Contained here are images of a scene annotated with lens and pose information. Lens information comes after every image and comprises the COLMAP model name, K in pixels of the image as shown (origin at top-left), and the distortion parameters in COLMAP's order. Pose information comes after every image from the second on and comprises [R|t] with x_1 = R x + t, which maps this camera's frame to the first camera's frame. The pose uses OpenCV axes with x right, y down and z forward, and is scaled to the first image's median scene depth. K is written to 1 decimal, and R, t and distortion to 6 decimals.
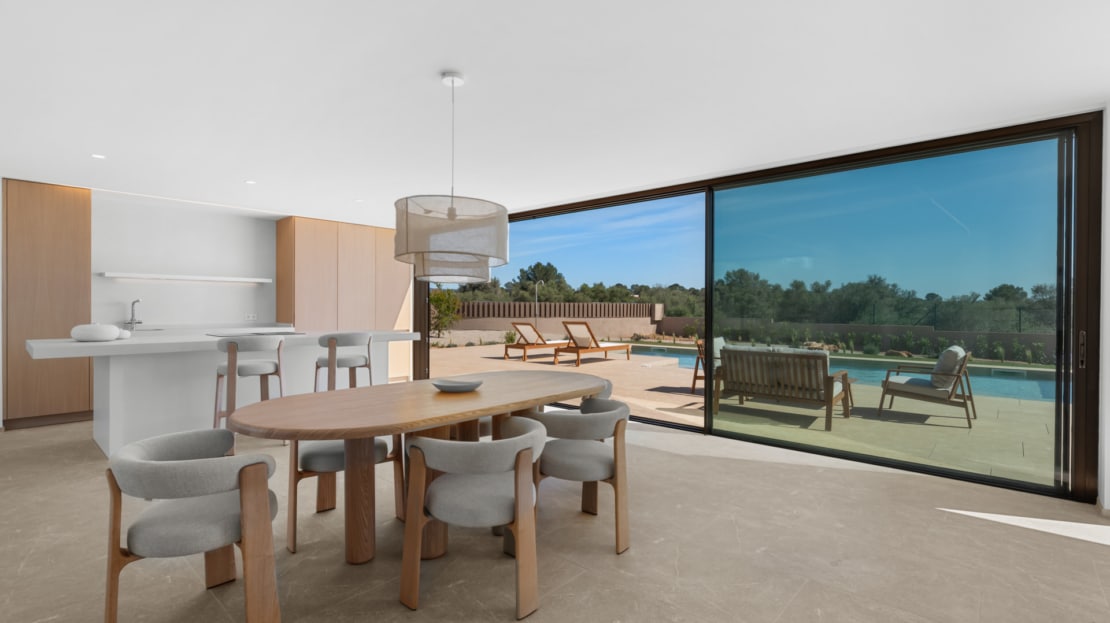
lens RADIAL K [[509.5, 0, 556.0], [0, 509.5, 308.1], [0, 0, 1]] dist [0.000736, 0.000393]
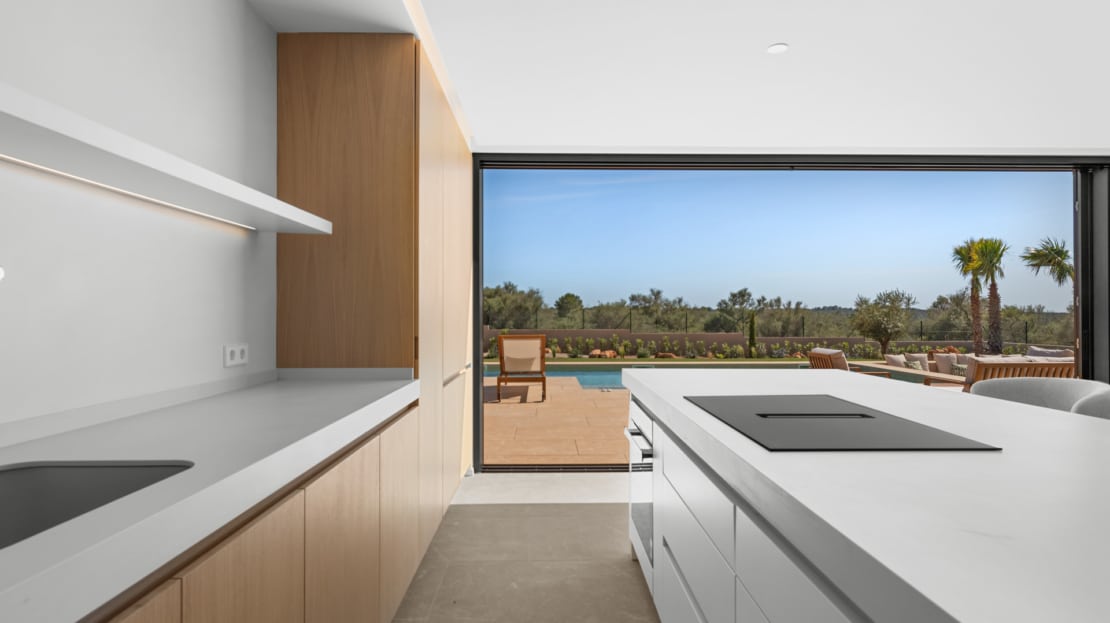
lens RADIAL K [[563.6, 0, 547.6], [0, 563.6, 314.2], [0, 0, 1]] dist [-0.014476, -0.000391]
pose [[0.738188, -0.005098, 0.674575, -0.399443], [0.005077, 0.999985, 0.002001, -0.002192], [-0.674576, 0.001948, 0.738203, 0.392101]]
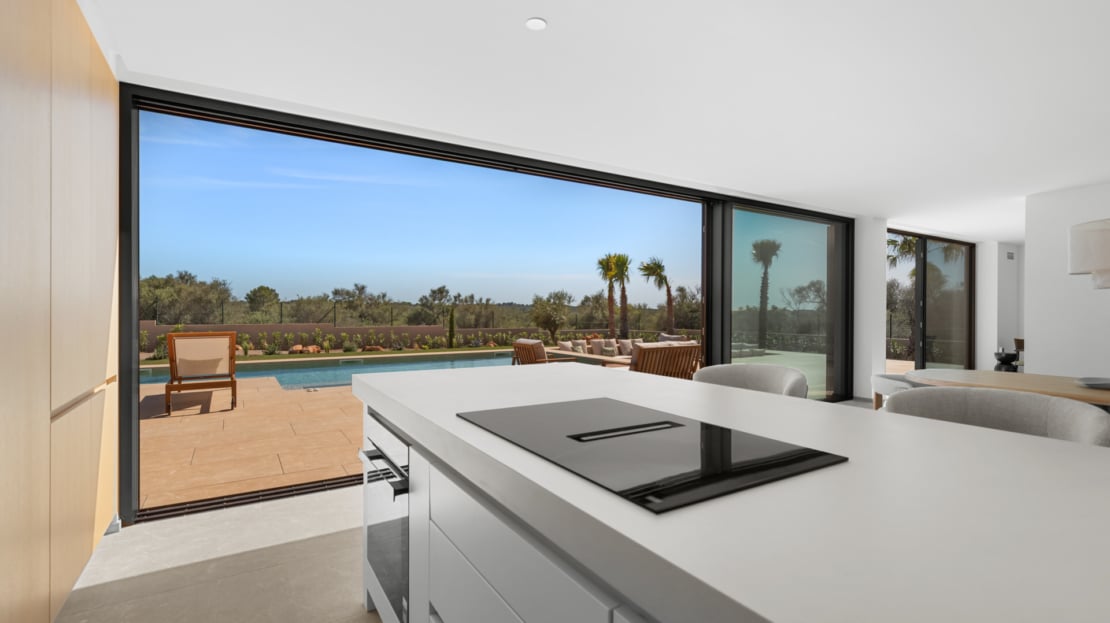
lens RADIAL K [[509.5, 0, 556.4], [0, 509.5, 311.1], [0, 0, 1]] dist [0.000736, 0.000393]
pose [[0.266181, -0.007356, 0.963895, -0.364612], [-0.001543, 0.999966, 0.008057, -0.001886], [-0.963922, -0.003632, 0.266160, 0.434035]]
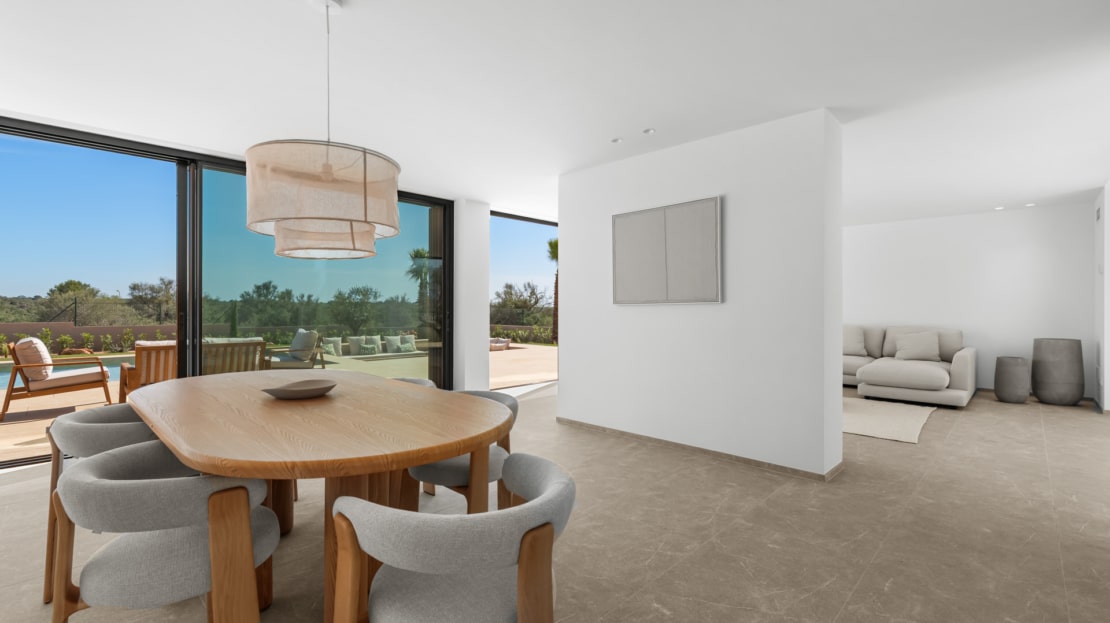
lens RADIAL K [[479.0, 0, 554.0], [0, 479.0, 312.4], [0, 0, 1]] dist [0.002697, 0.000209]
pose [[0.038529, -0.015279, 0.999141, -0.206787], [-0.001505, 0.999881, 0.015349, 0.004564], [-0.999256, -0.002096, 0.038501, 0.140380]]
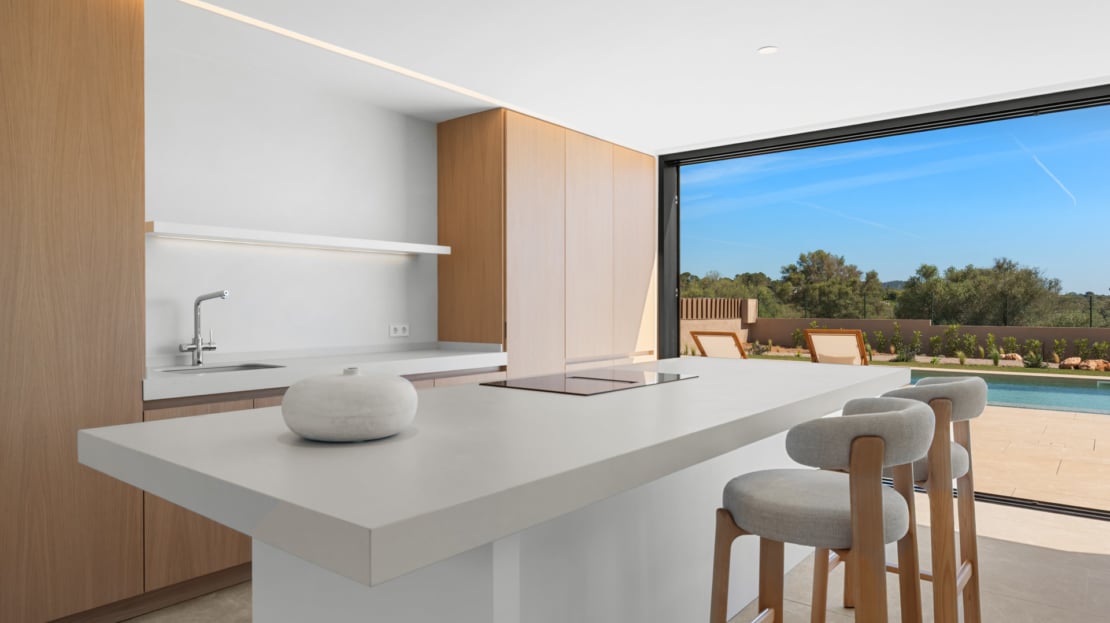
lens RADIAL K [[679.9, 0, 546.0], [0, 679.9, 315.1], [0, 0, 1]] dist [0.001123, -0.004655]
pose [[0.999139, -0.006363, 0.041007, -0.289444], [0.005806, 0.999889, 0.013692, -0.002139], [-0.041089, -0.013442, 0.999065, 0.224340]]
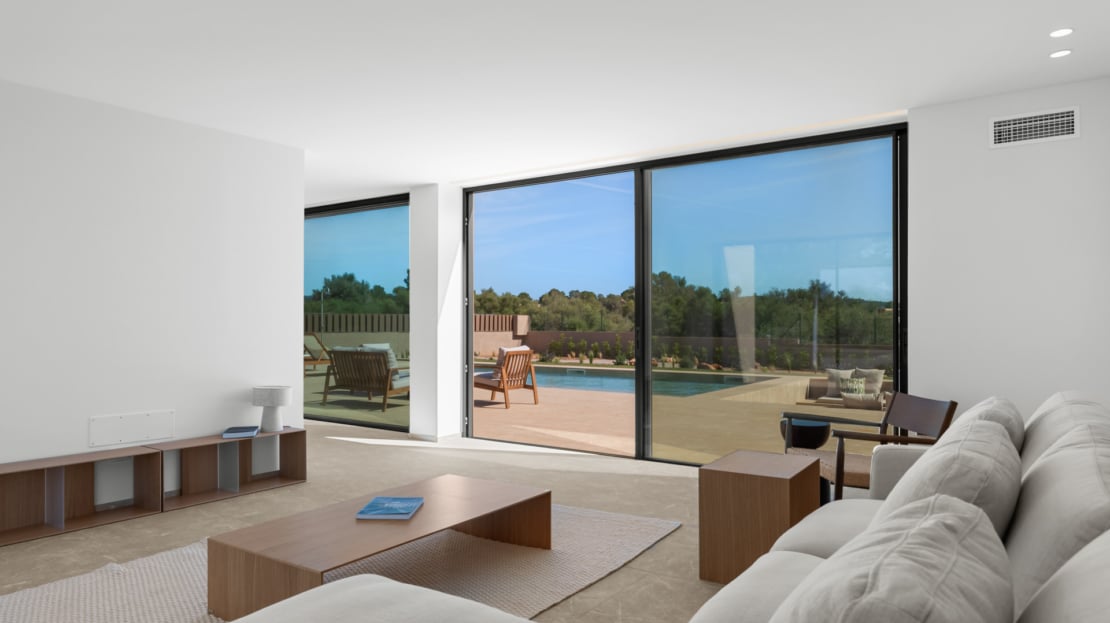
lens RADIAL K [[704.9, 0, 556.9], [0, 704.9, 313.6], [0, 0, 1]] dist [0.000580, -0.002897]
pose [[0.993509, -0.002910, 0.113718, 0.317386], [0.004319, 0.999917, -0.012146, 0.007623], [-0.113673, 0.012559, 0.993439, -0.354889]]
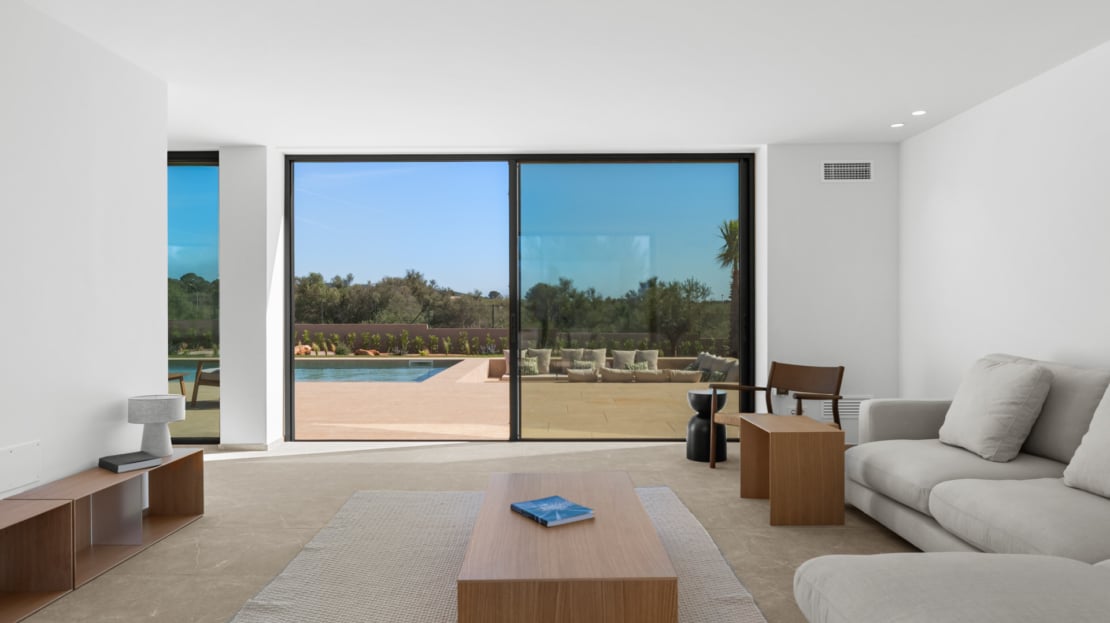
lens RADIAL K [[679.9, 0, 559.2], [0, 679.9, 312.0], [0, 0, 1]] dist [0.001123, -0.004655]
pose [[0.750606, -0.008304, 0.660697, 0.129793], [0.004325, 0.999961, 0.007654, 0.006105], [-0.660735, -0.002887, 0.750613, -0.261789]]
